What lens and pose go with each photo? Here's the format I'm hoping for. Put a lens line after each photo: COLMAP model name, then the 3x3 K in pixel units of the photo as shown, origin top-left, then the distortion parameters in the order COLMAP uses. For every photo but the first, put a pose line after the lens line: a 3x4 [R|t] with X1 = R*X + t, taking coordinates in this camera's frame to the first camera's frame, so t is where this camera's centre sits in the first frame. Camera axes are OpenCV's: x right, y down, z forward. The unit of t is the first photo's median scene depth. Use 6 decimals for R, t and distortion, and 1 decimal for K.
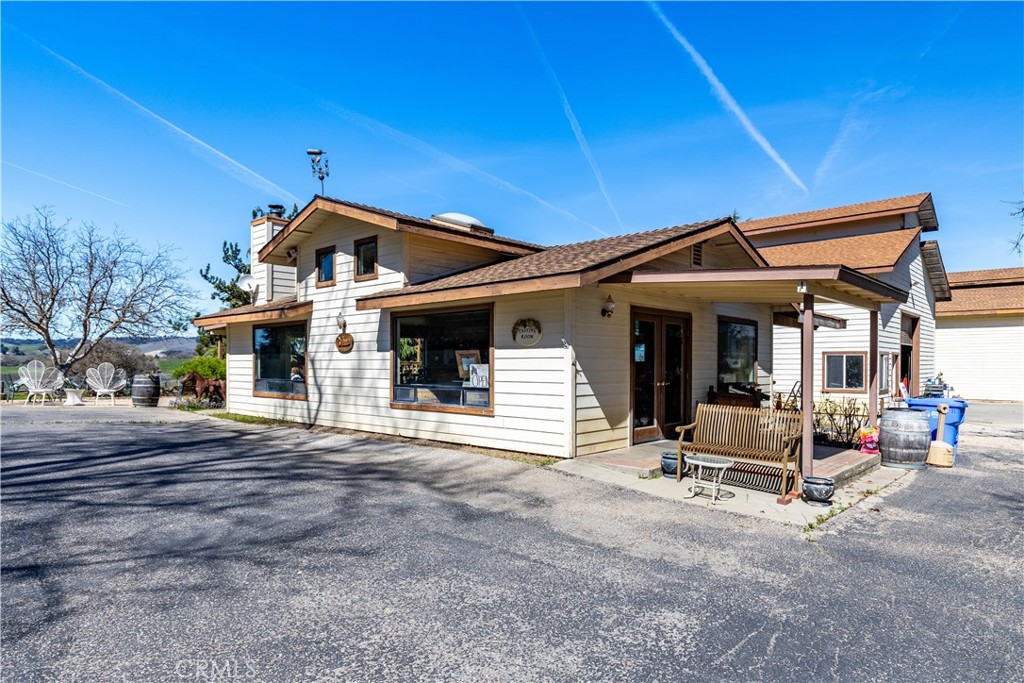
lens RADIAL K [[605.1, 0, 512.0], [0, 605.1, 341.5], [0, 0, 1]] dist [0.000071, 0.000008]
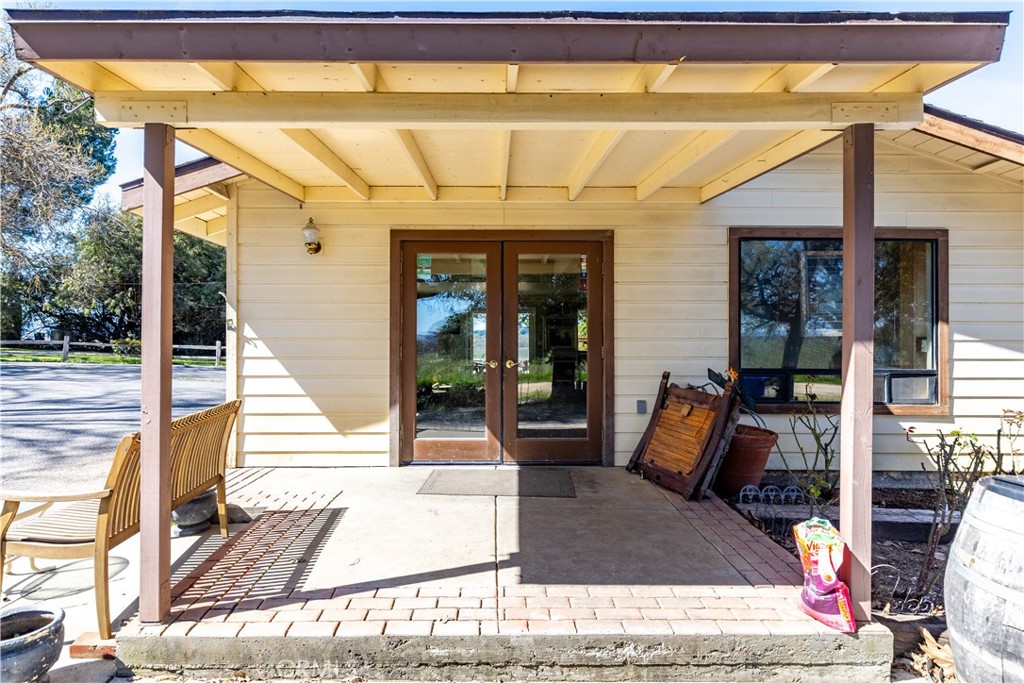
lens RADIAL K [[605.1, 0, 512.0], [0, 605.1, 341.5], [0, 0, 1]] dist [0.000071, 0.000008]
pose [[0.676244, -0.000161, -0.736677, 0.736755], [0.022740, 0.999528, 0.020655, 0.041305], [0.736326, -0.030720, 0.675929, 0.706379]]
